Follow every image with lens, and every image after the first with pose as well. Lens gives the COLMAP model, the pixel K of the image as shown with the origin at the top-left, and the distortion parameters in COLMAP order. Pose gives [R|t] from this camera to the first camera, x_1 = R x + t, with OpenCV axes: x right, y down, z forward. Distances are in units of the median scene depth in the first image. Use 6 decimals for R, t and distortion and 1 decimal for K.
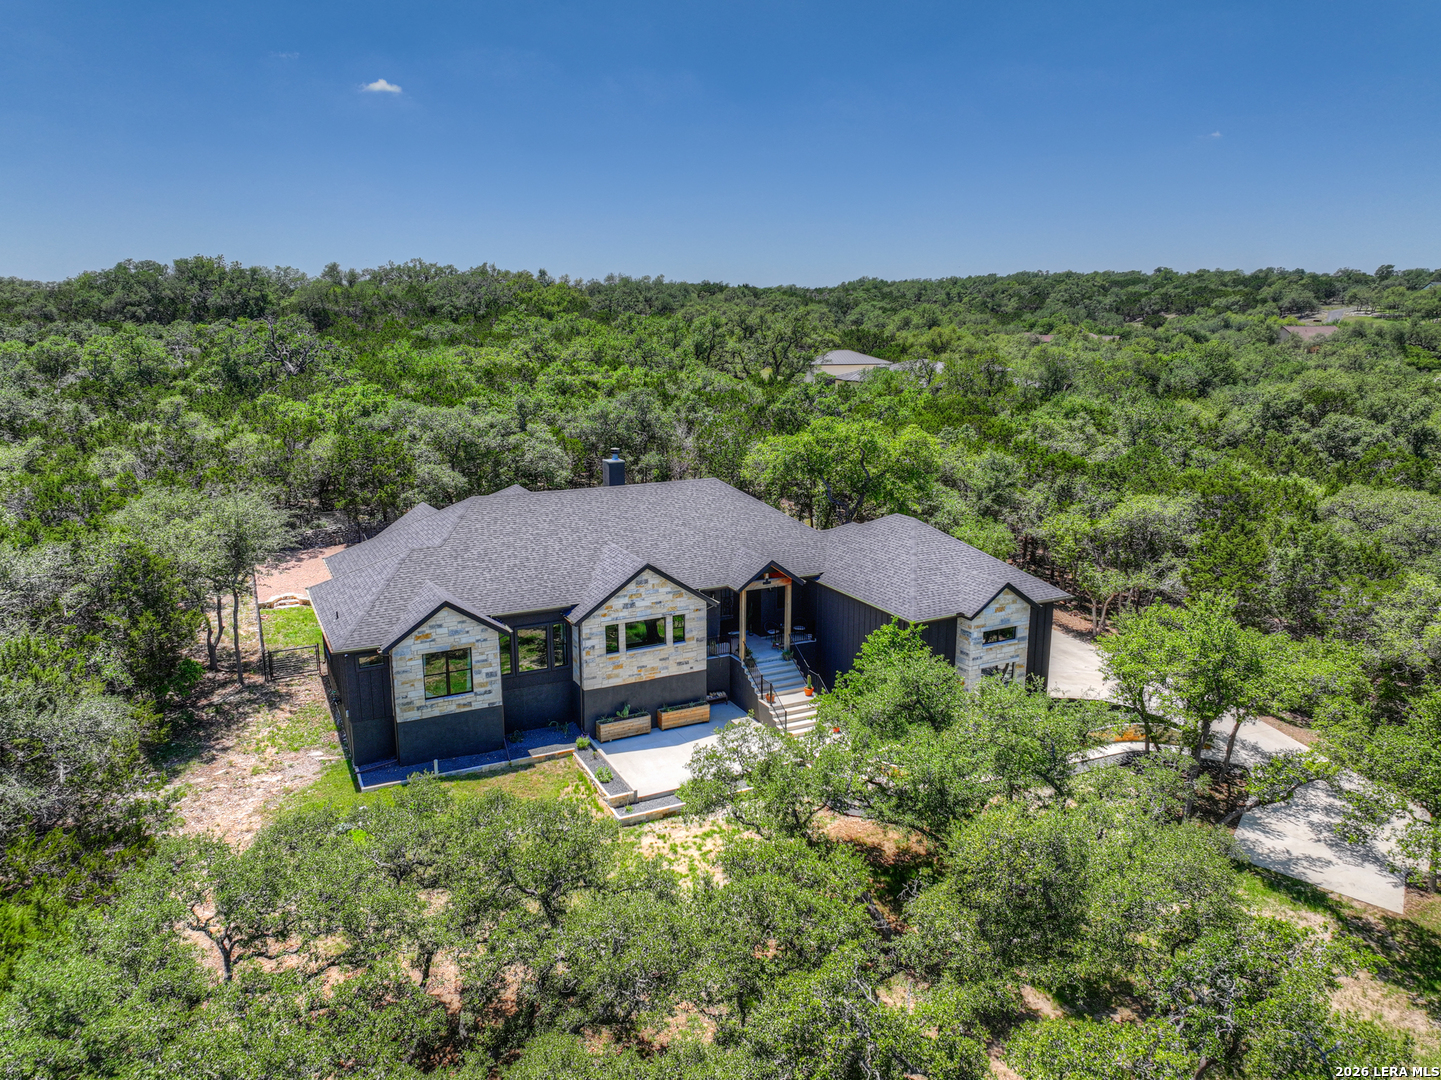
lens RADIAL K [[1015.2, 0, 725.3], [0, 1015.2, 536.9], [0, 0, 1]] dist [-0.004400, 0.017279]
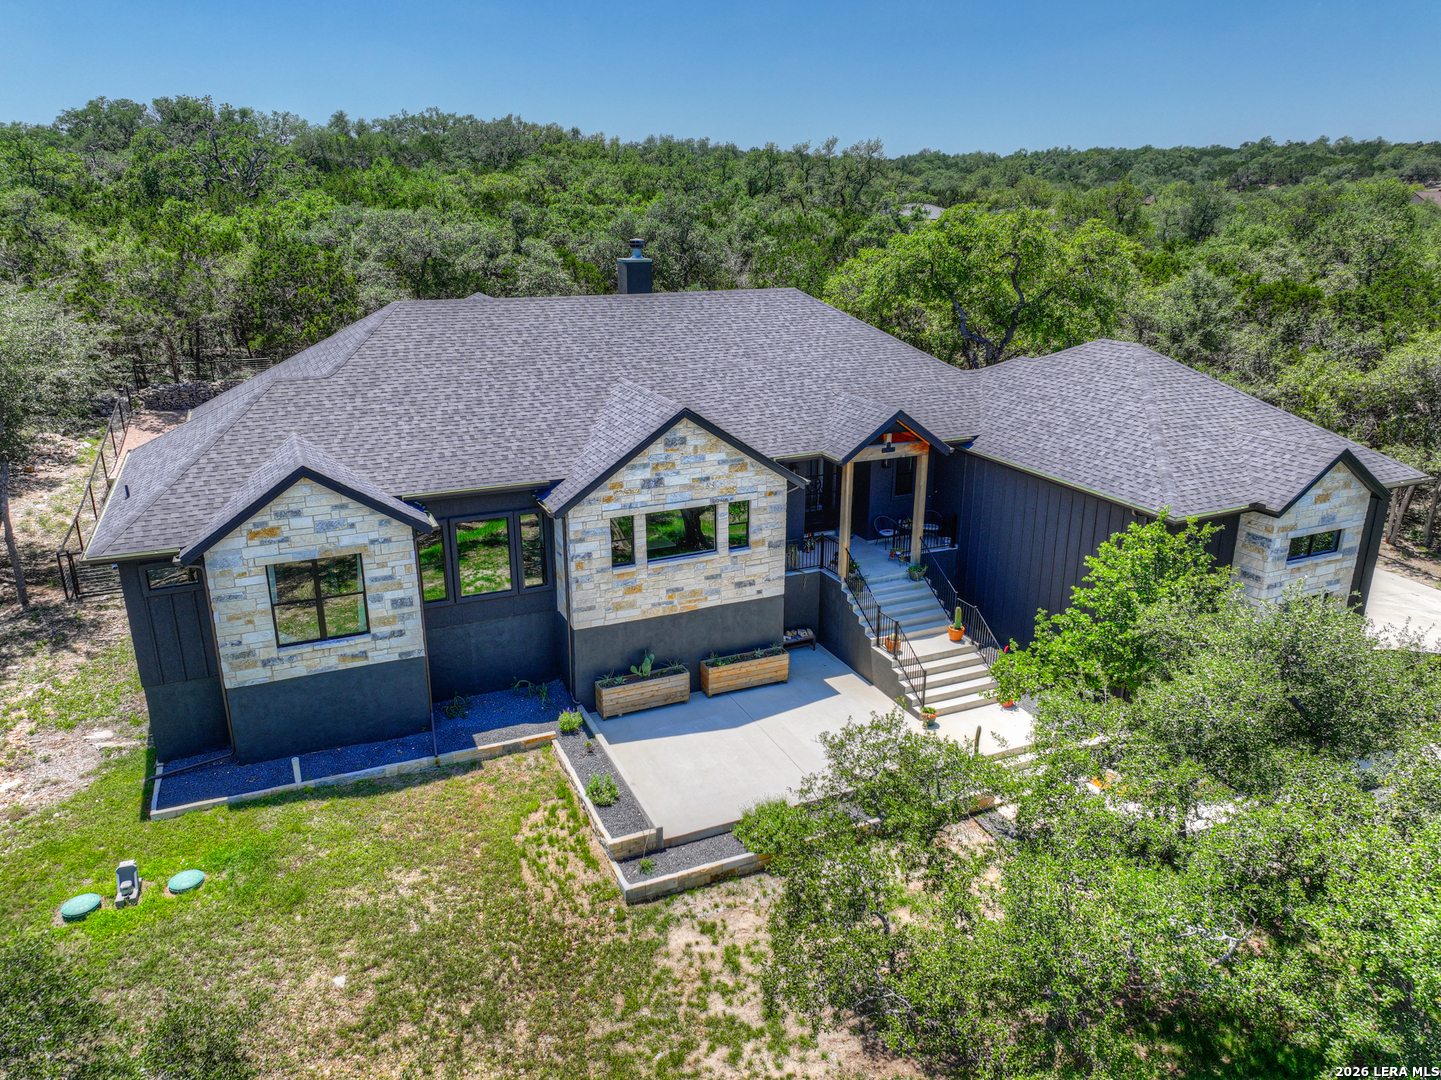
lens RADIAL K [[1015.2, 0, 724.3], [0, 1015.2, 540.2], [0, 0, 1]] dist [-0.004400, 0.017279]
pose [[0.999038, 0.014950, -0.041222, -0.029649], [-0.010579, 0.994490, 0.104299, 0.038091], [0.042555, -0.103762, 0.993691, 0.416704]]
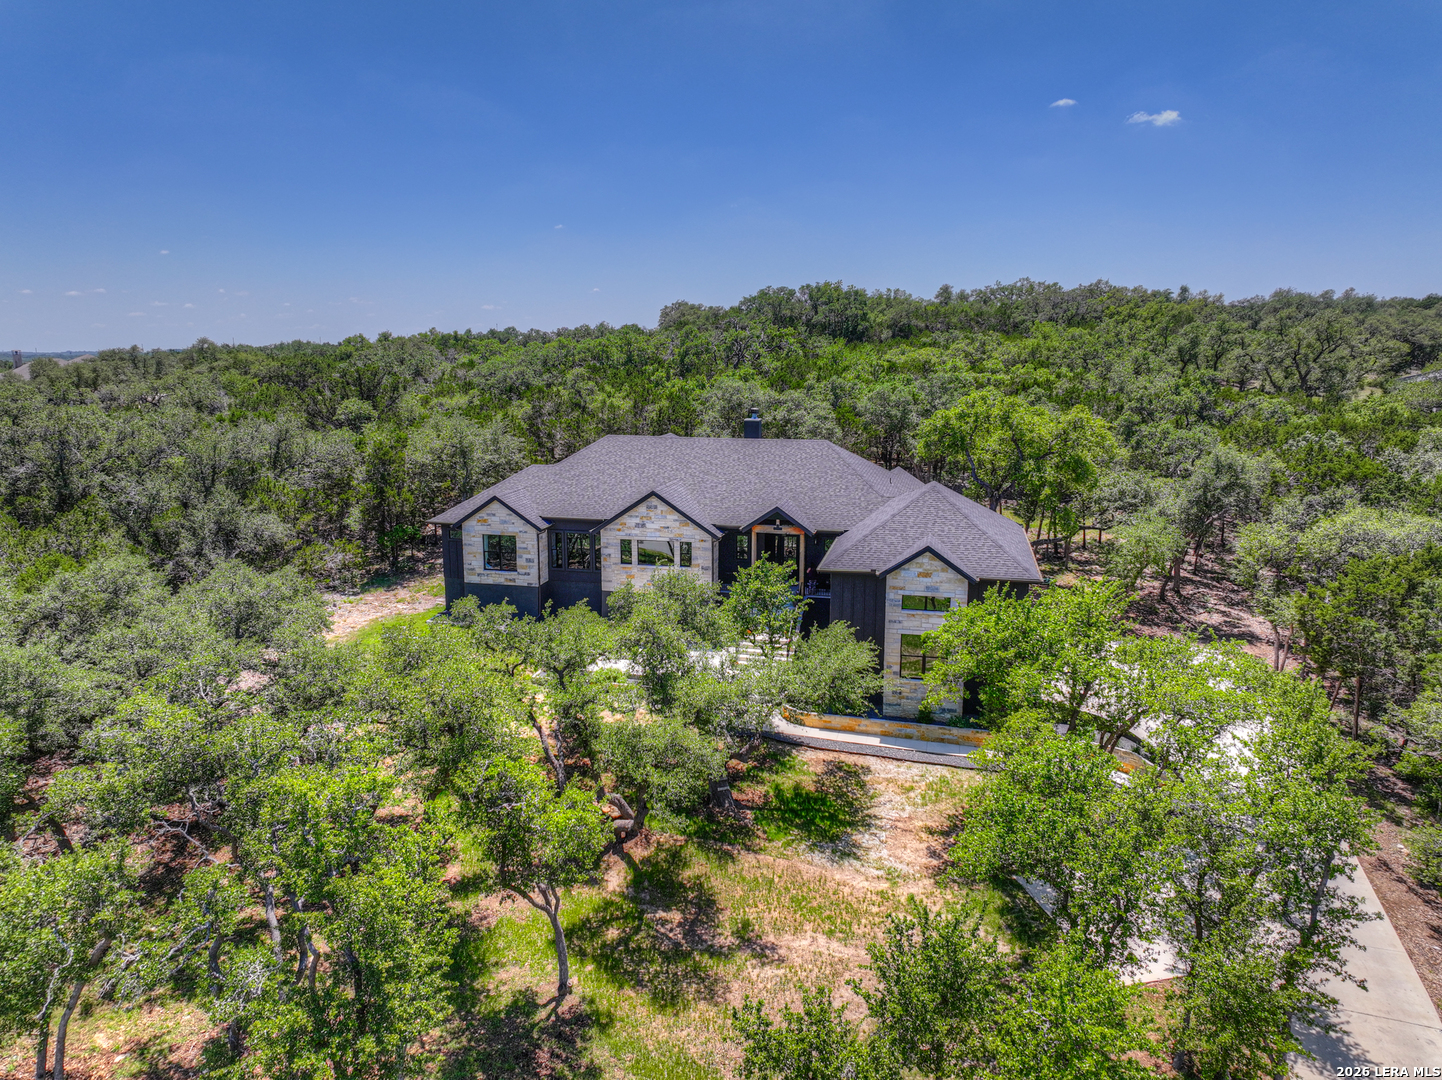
lens RADIAL K [[1015.9, 0, 716.5], [0, 1015.9, 531.8], [0, 0, 1]] dist [-0.004400, 0.017279]
pose [[0.762415, 0.117005, -0.636423, 0.688888], [-0.139704, 0.990085, 0.014664, 0.043109], [0.631828, 0.077731, 0.771201, 0.140260]]
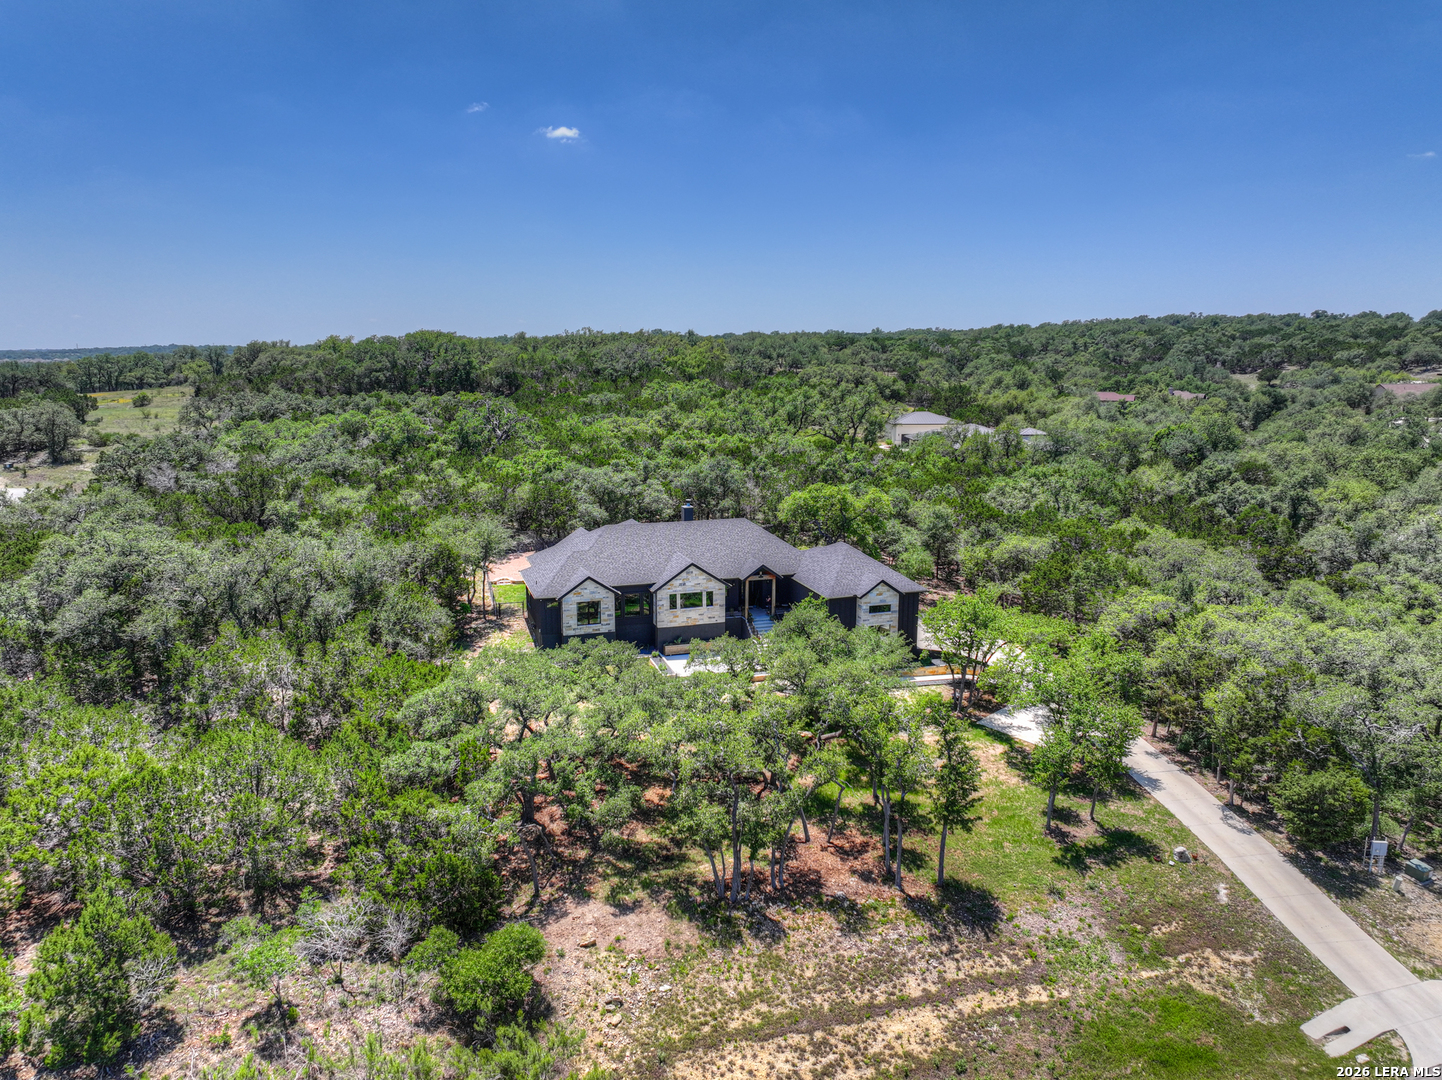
lens RADIAL K [[1015.9, 0, 724.6], [0, 1015.9, 539.1], [0, 0, 1]] dist [-0.004400, 0.017279]
pose [[0.987852, 0.031411, -0.152188, 0.258630], [-0.035697, 0.999037, -0.025513, 0.026917], [0.151240, 0.030636, 0.988022, -0.836480]]
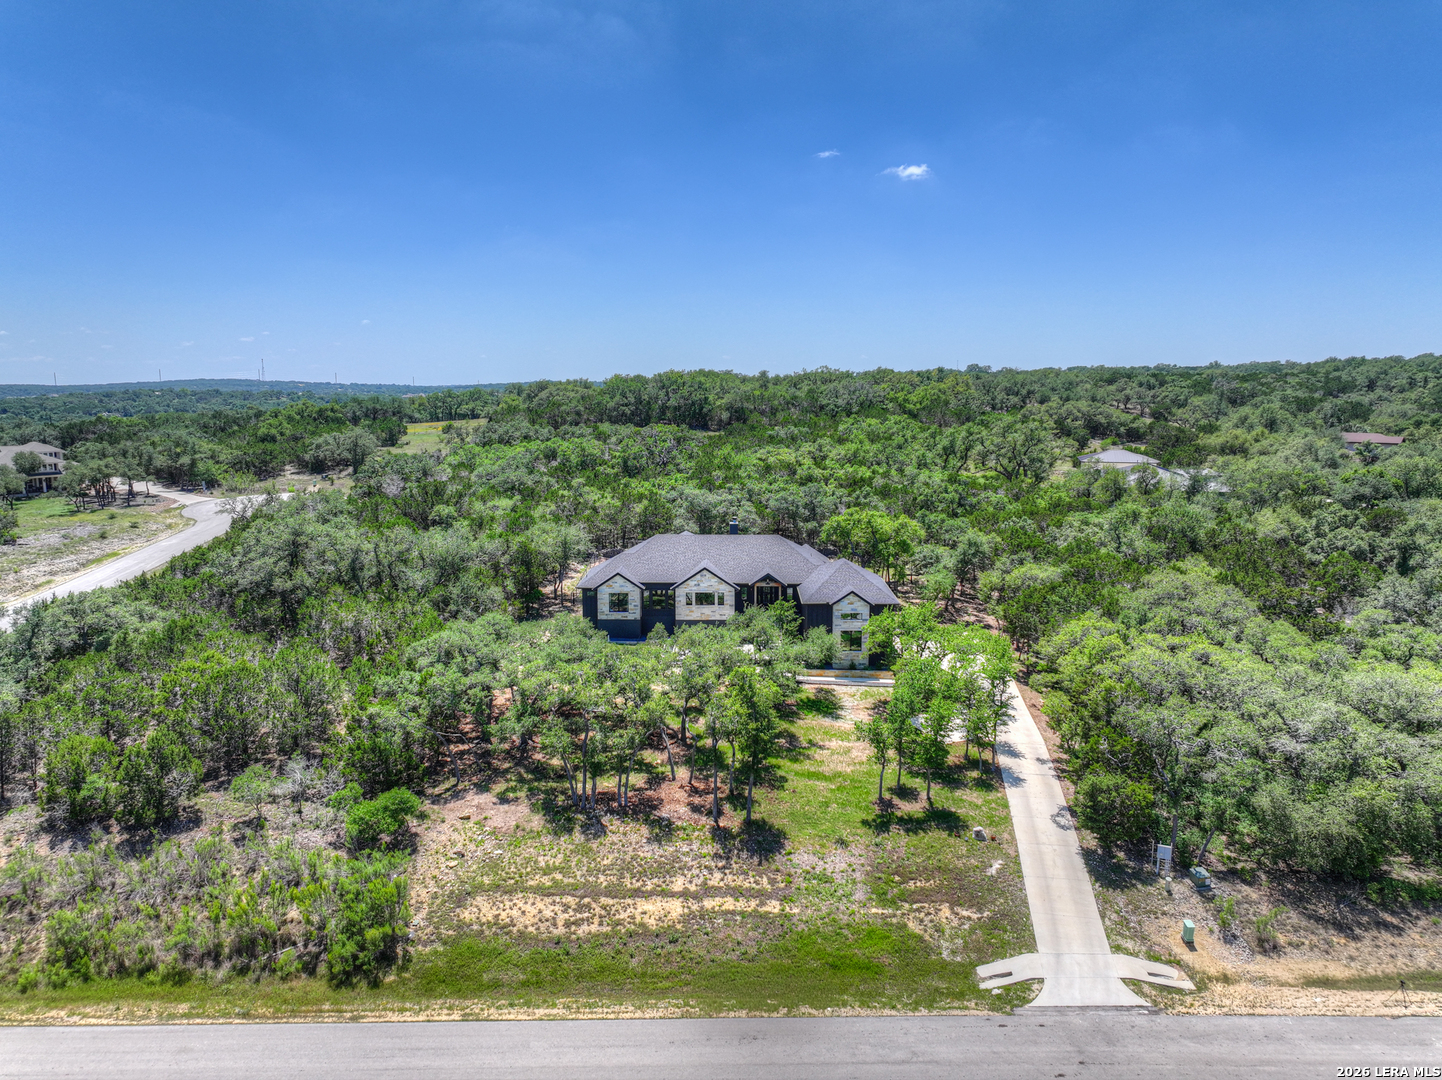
lens RADIAL K [[1015.9, 0, 720.6], [0, 1015.9, 536.5], [0, 0, 1]] dist [-0.004400, 0.017279]
pose [[0.883597, 0.071573, -0.462745, 0.959269], [-0.100832, 0.994148, -0.038770, 0.040239], [0.457262, 0.080917, 0.885643, -0.970638]]
